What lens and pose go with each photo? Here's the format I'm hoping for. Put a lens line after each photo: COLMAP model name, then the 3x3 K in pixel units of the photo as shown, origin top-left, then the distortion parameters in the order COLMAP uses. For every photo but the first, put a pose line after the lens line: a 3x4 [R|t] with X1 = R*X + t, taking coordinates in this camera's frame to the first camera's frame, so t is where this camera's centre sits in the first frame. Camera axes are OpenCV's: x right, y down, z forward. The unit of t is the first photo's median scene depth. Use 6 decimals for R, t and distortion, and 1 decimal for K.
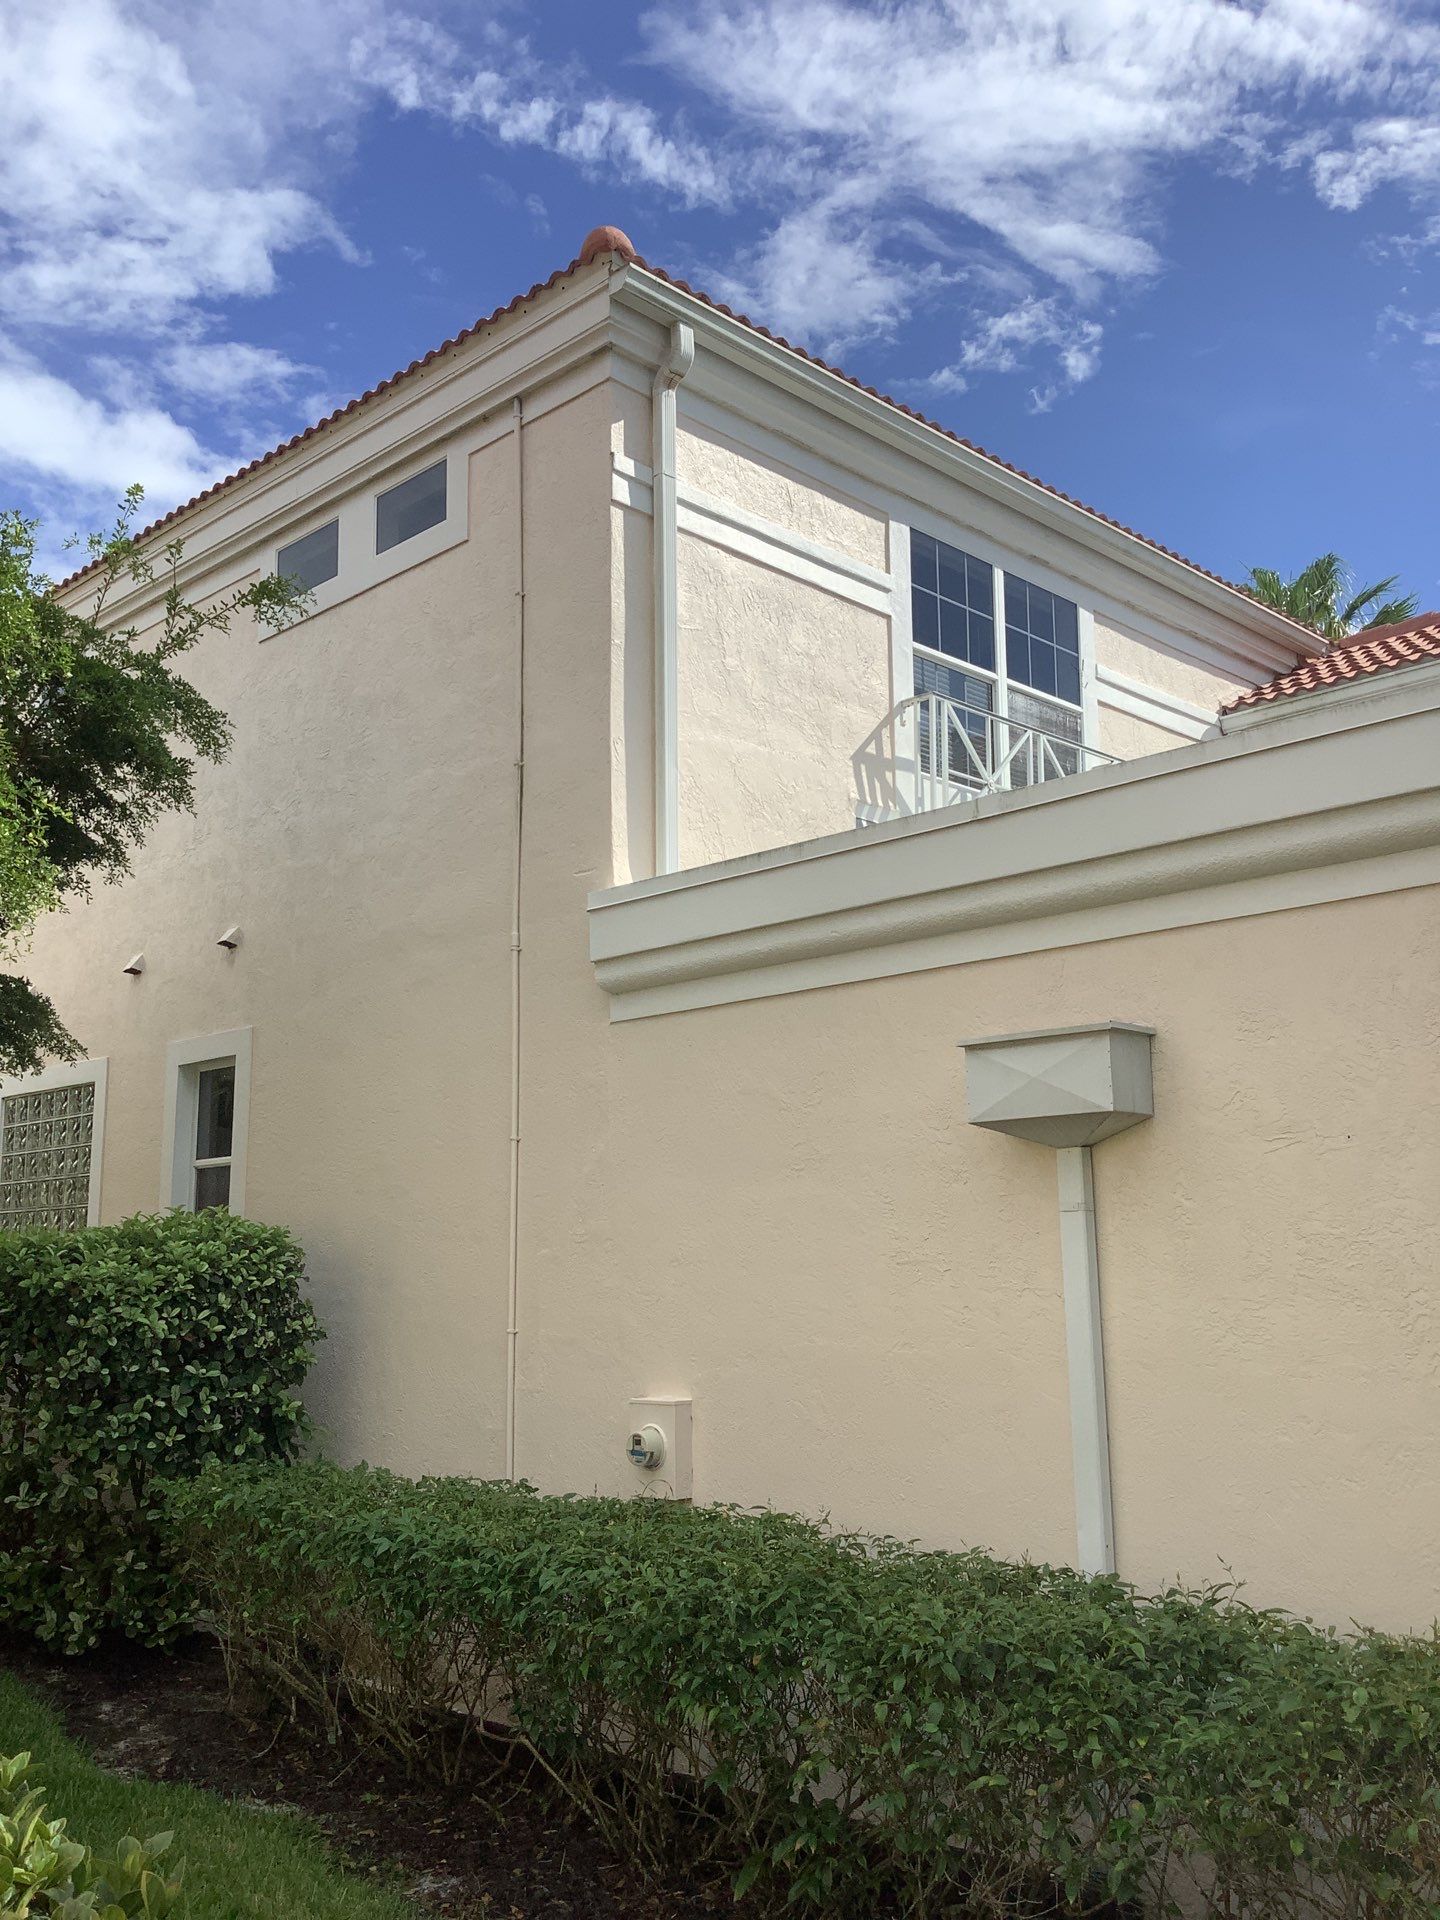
lens RADIAL K [[1719.4, 0, 720.0], [0, 1719.4, 960.0], [0, 0, 1]] dist [0.083123, -0.147790]
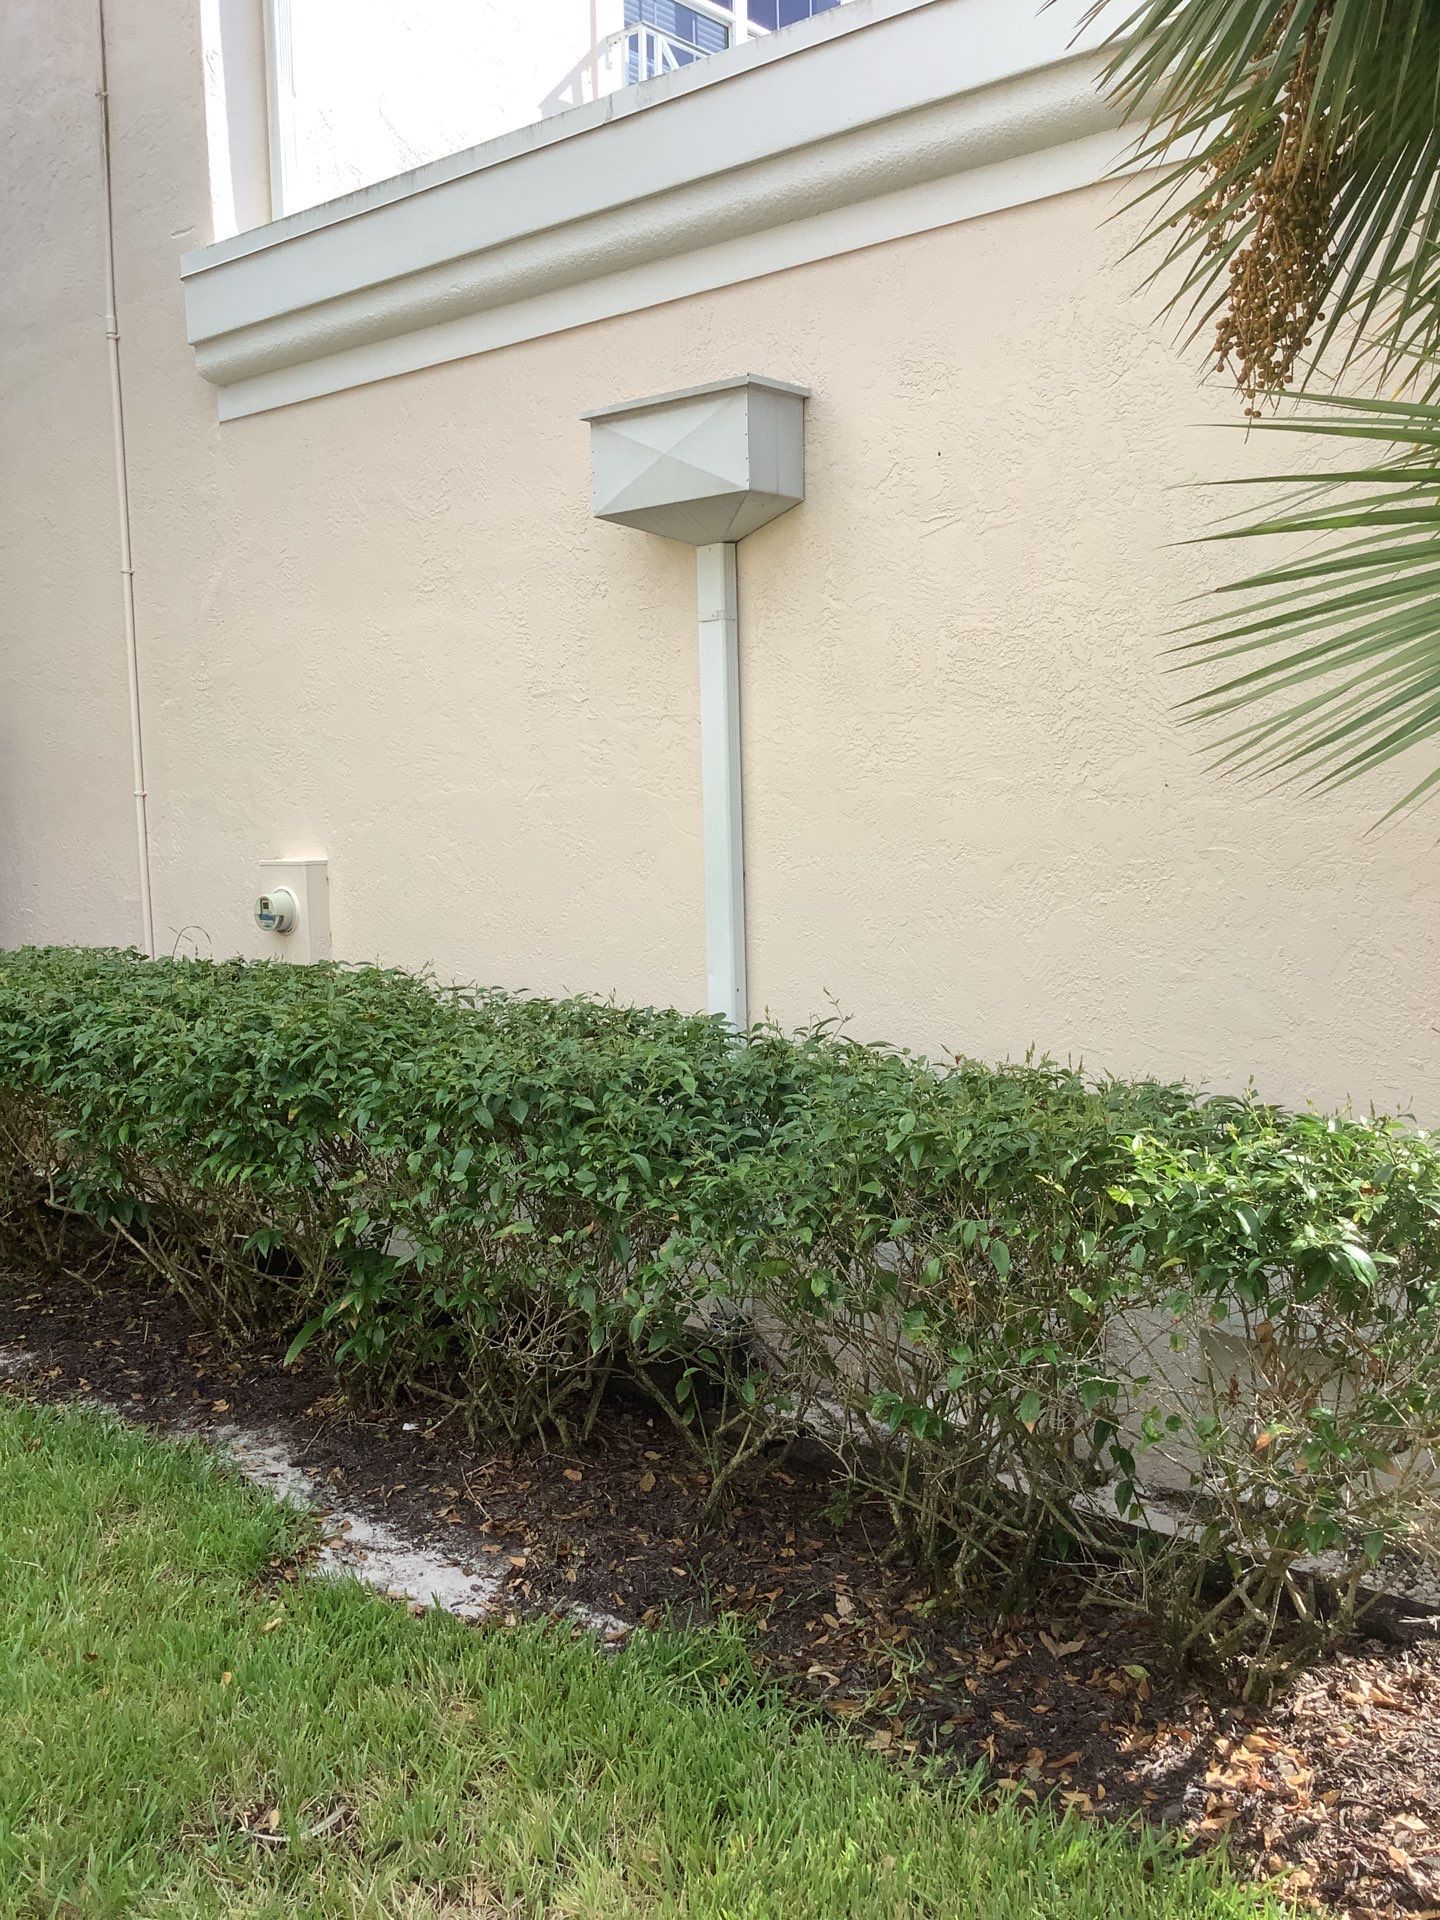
lens RADIAL K [[1719.4, 0, 720.0], [0, 1719.4, 960.0], [0, 0, 1]] dist [0.083123, -0.147790]
pose [[0.996945, -0.020252, 0.075439, 0.088352], [-0.000847, 0.962945, 0.269698, 0.048842], [-0.078106, -0.268938, 0.959985, 0.088944]]
